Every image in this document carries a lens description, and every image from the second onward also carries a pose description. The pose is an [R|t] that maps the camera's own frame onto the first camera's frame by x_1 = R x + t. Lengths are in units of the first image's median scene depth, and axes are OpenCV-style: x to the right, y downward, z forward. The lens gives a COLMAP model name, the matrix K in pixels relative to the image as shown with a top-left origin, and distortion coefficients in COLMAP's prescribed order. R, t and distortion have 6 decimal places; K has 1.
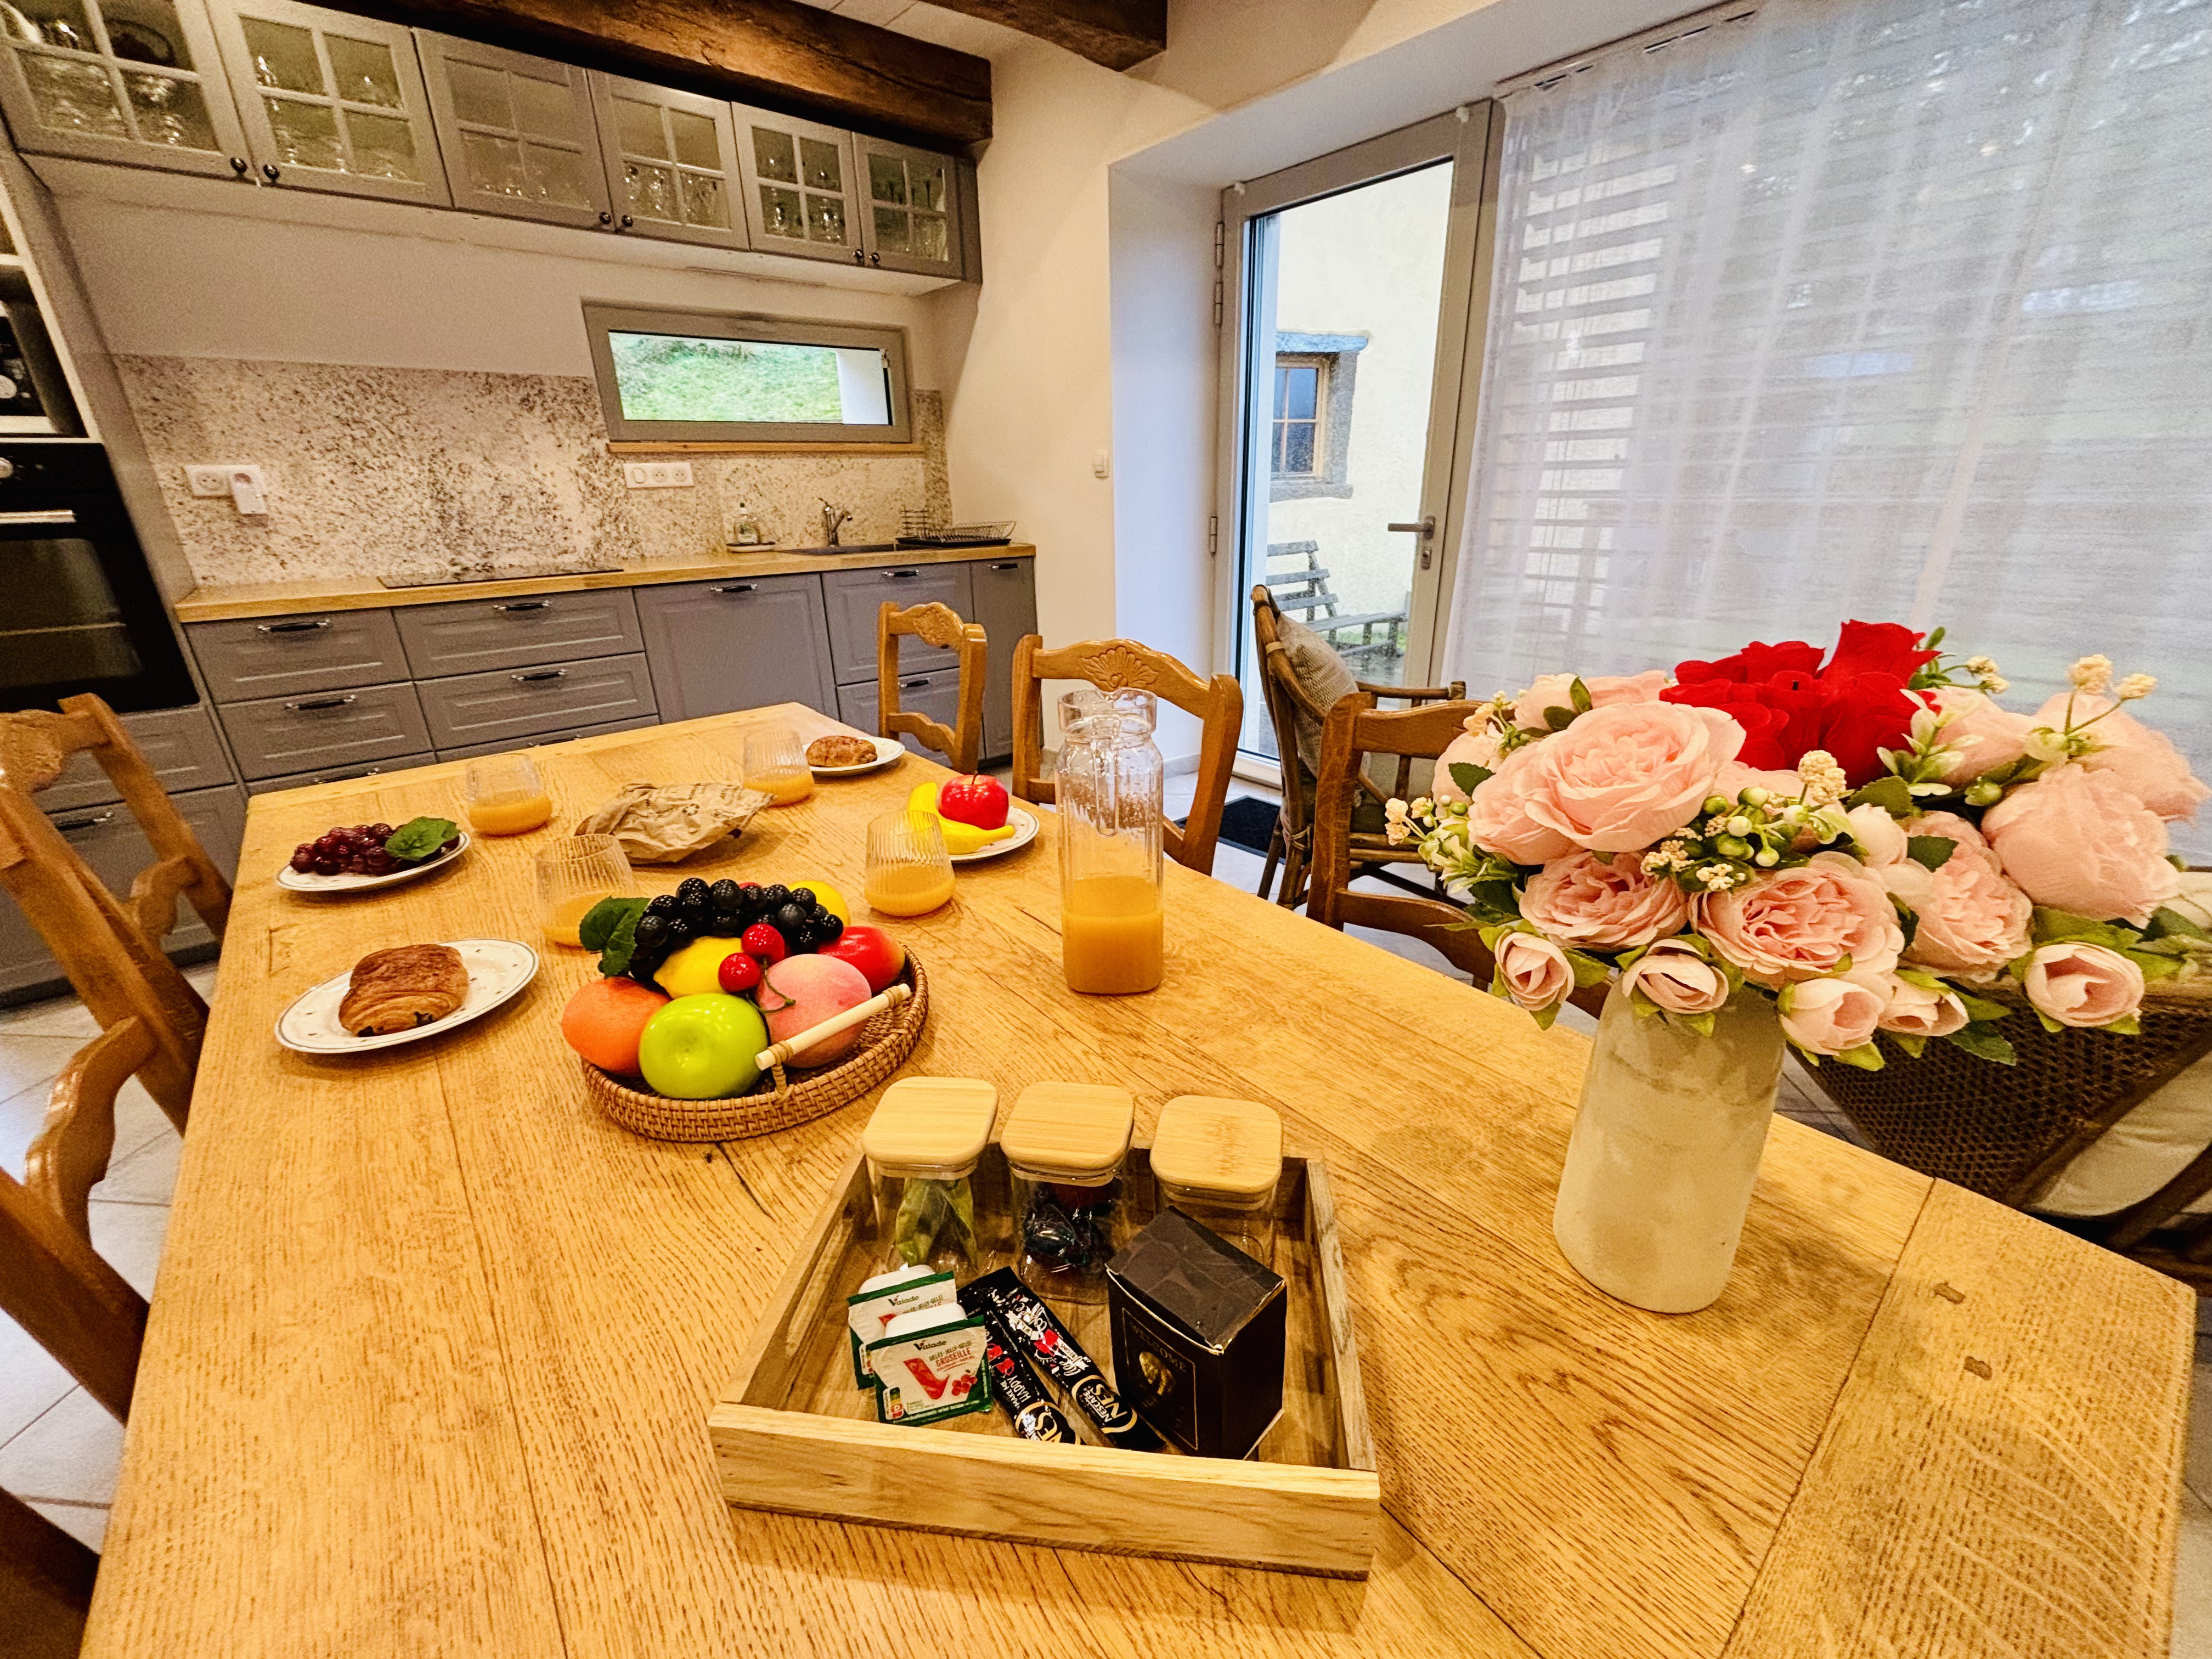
lens RADIAL K [[891.3, 0, 1118.3], [0, 891.3, 821.1], [0, 0, 1]] dist [0.012923, -0.000062]
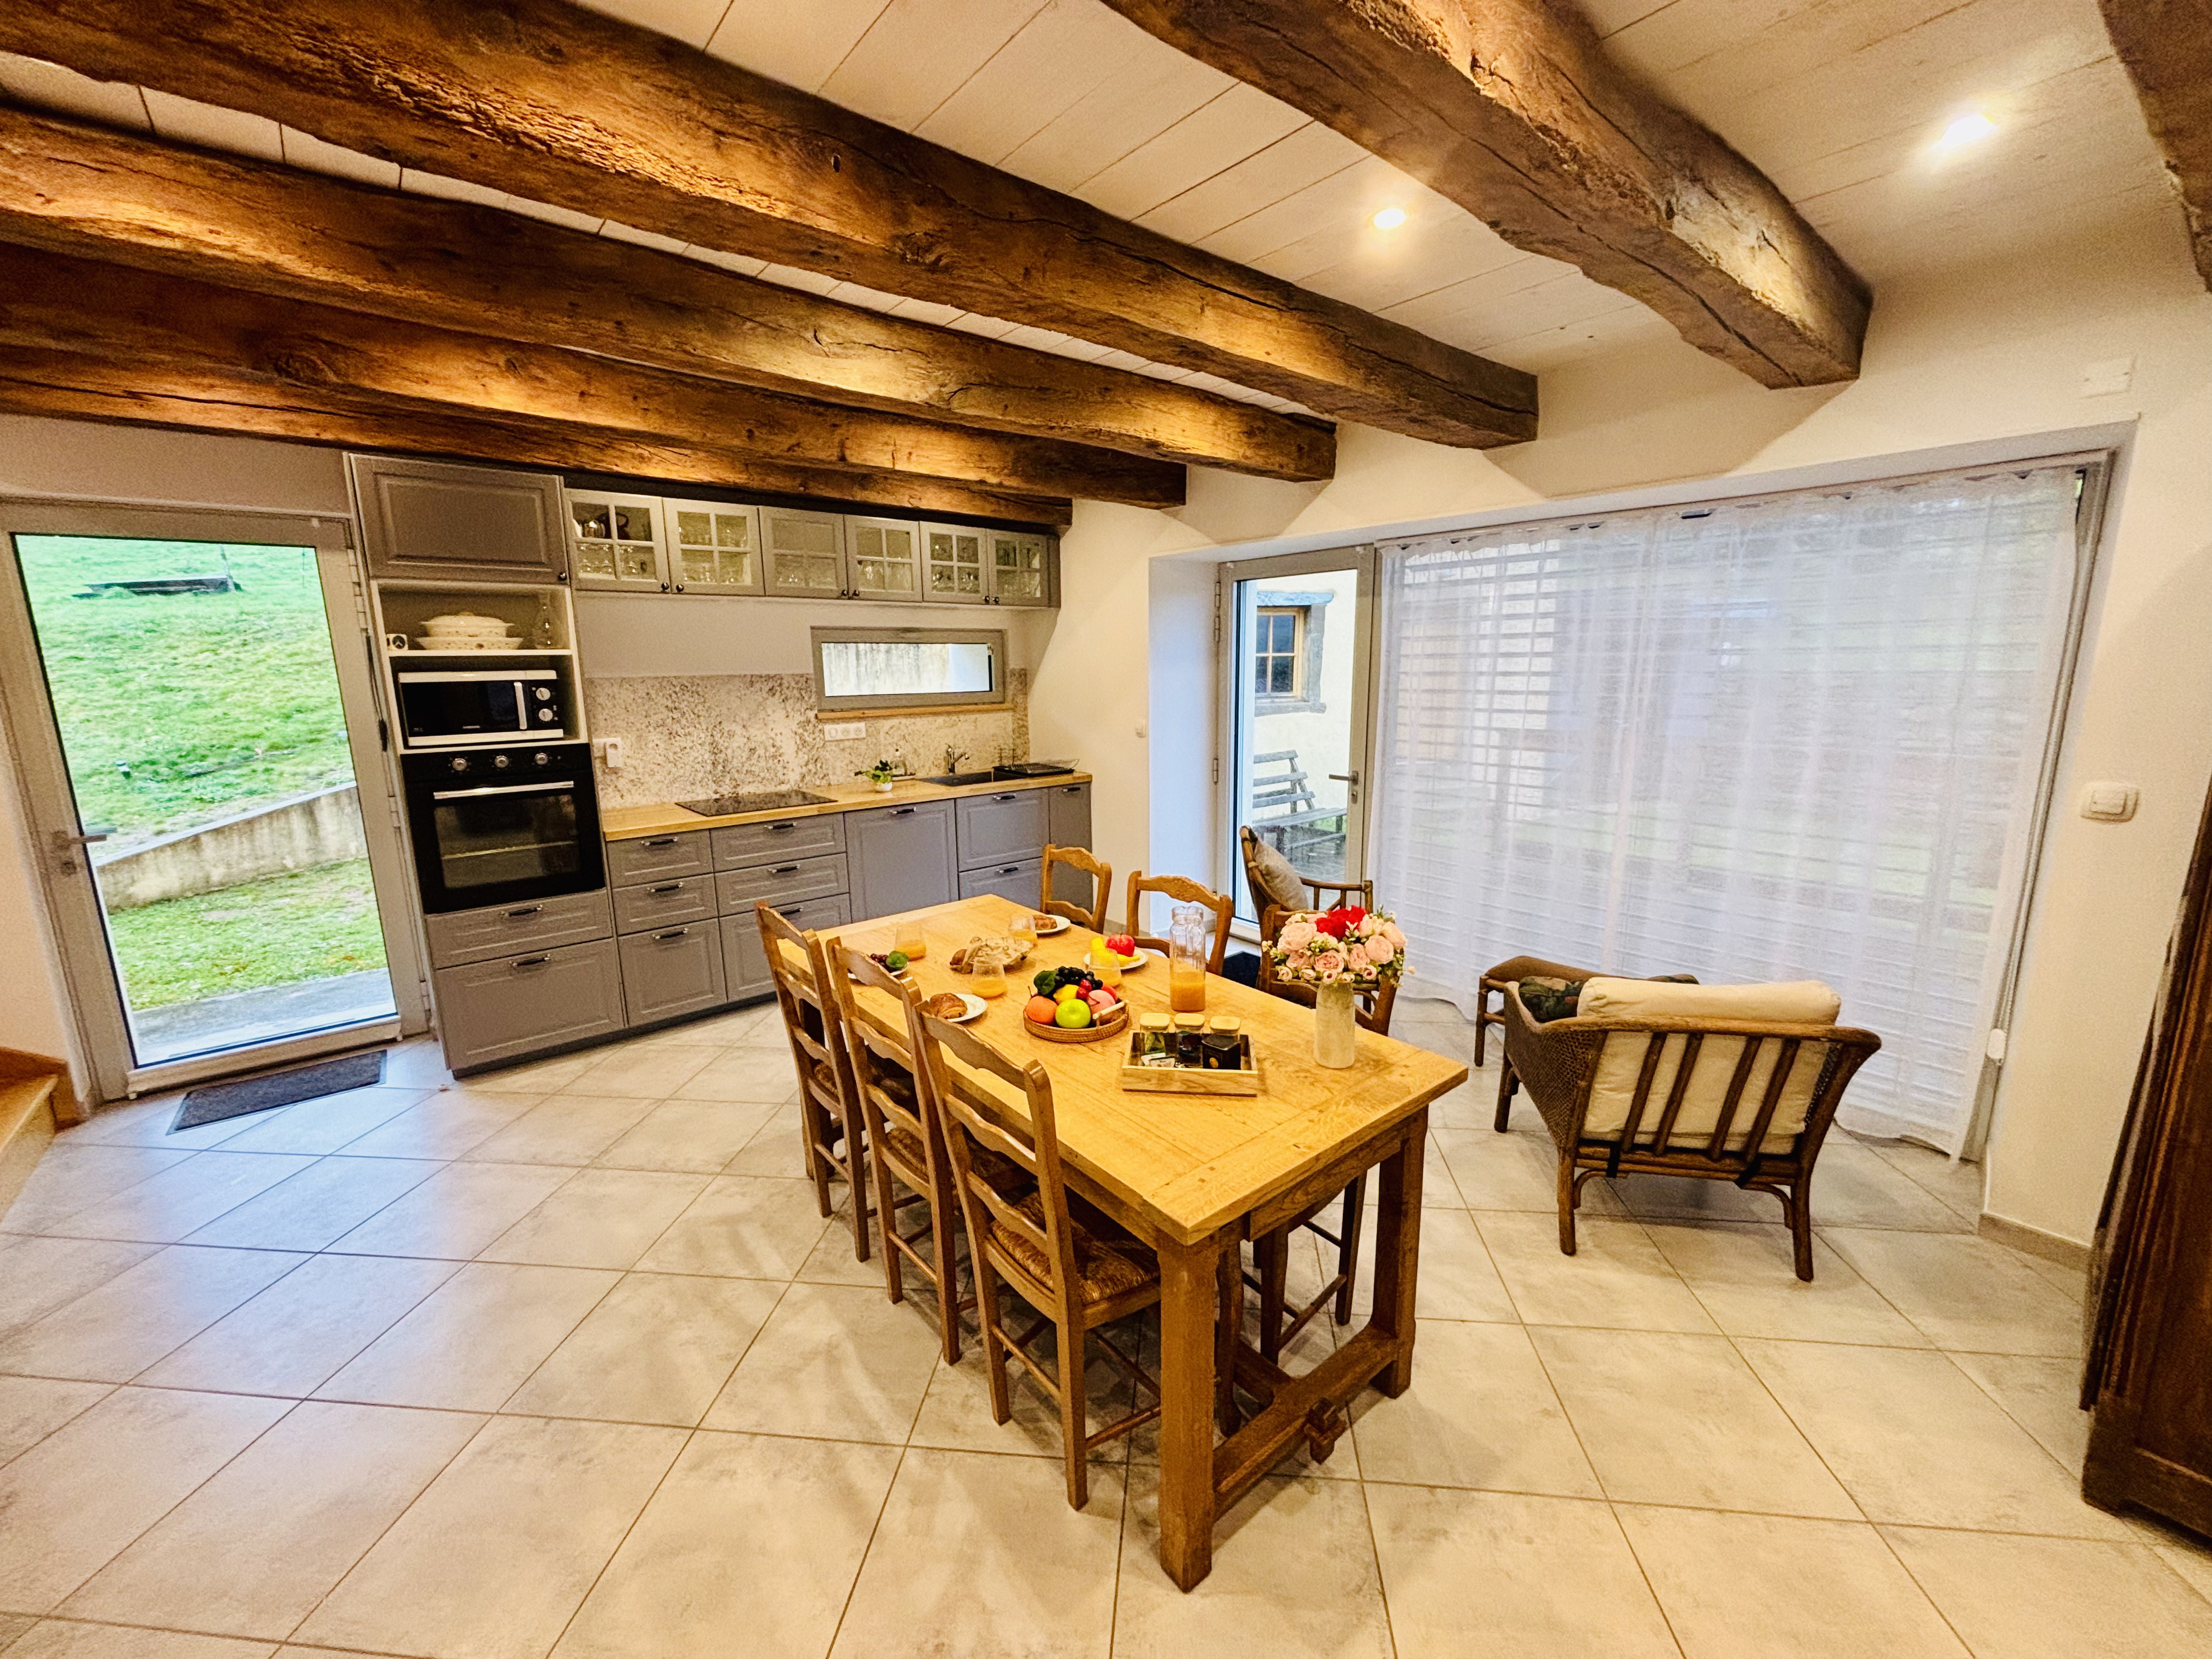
lens RADIAL K [[891.3, 0, 1118.3], [0, 891.3, 821.1], [0, 0, 1]] dist [0.012923, -0.000062]
pose [[0.999958, 0.009070, -0.000988, -0.058650], [-0.009100, 0.983735, -0.179394, 0.026347], [-0.000655, 0.179395, 0.983777, -0.484907]]
